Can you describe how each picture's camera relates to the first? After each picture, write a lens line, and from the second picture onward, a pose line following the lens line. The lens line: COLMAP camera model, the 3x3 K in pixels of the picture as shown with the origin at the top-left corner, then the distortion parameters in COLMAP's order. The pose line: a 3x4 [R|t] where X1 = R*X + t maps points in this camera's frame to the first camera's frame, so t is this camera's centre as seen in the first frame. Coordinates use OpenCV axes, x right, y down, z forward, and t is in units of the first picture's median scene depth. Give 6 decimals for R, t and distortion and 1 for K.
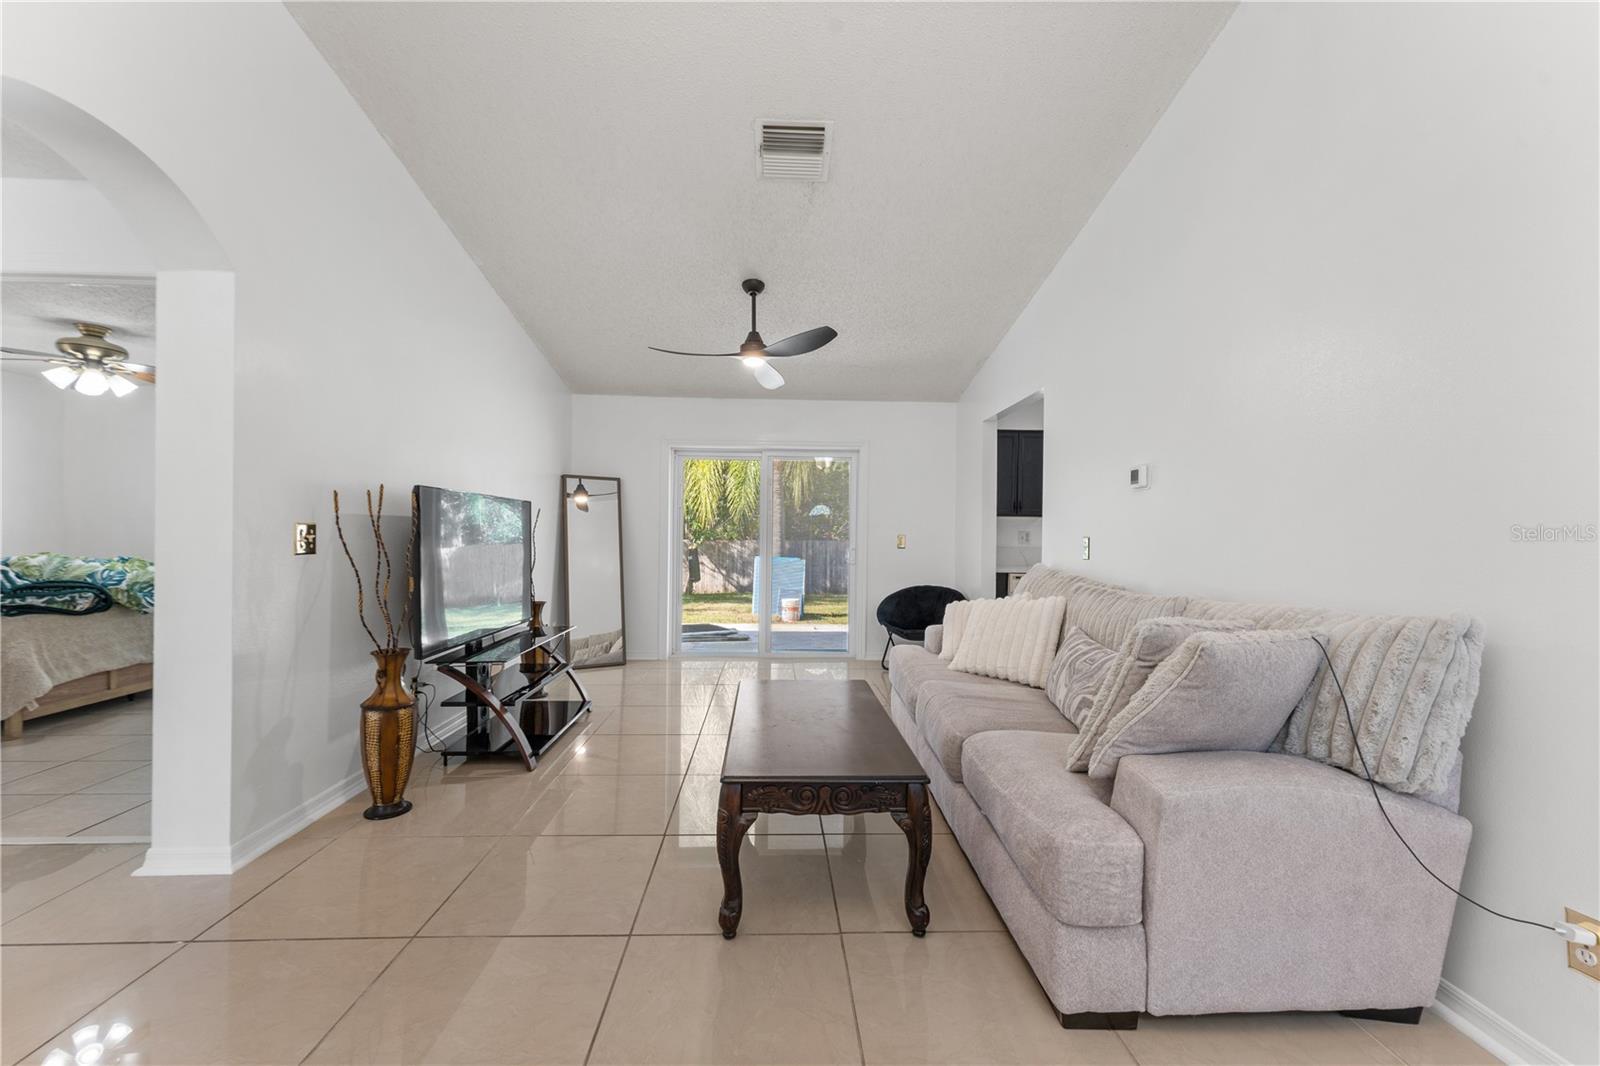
lens RADIAL K [[636.7, 0, 794.9], [0, 636.7, 536.6], [0, 0, 1]] dist [0.001608, -0.000150]
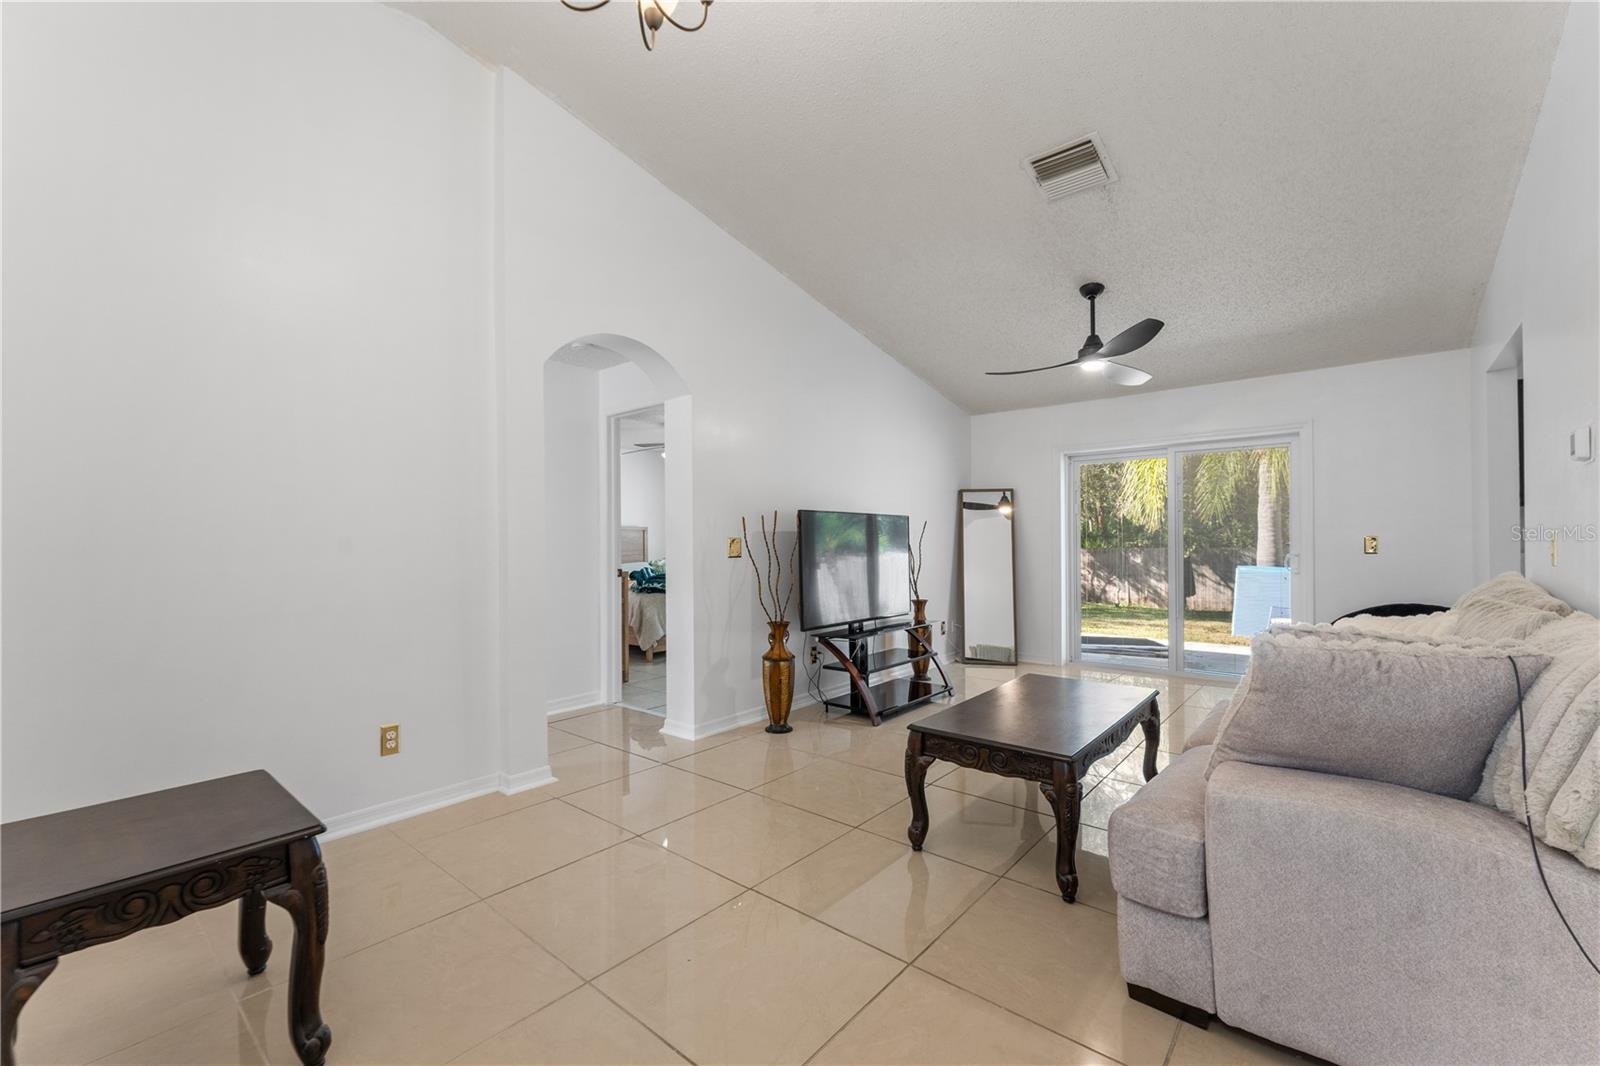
lens RADIAL K [[644.4, 0, 788.9], [0, 644.4, 542.4], [0, 0, 1]] dist [0.001376, -0.000203]
pose [[0.738227, -0.017163, -0.674334, 0.404500], [0.013288, 0.999852, -0.010901, 0.009118], [0.674421, -0.000914, 0.738346, -0.097376]]
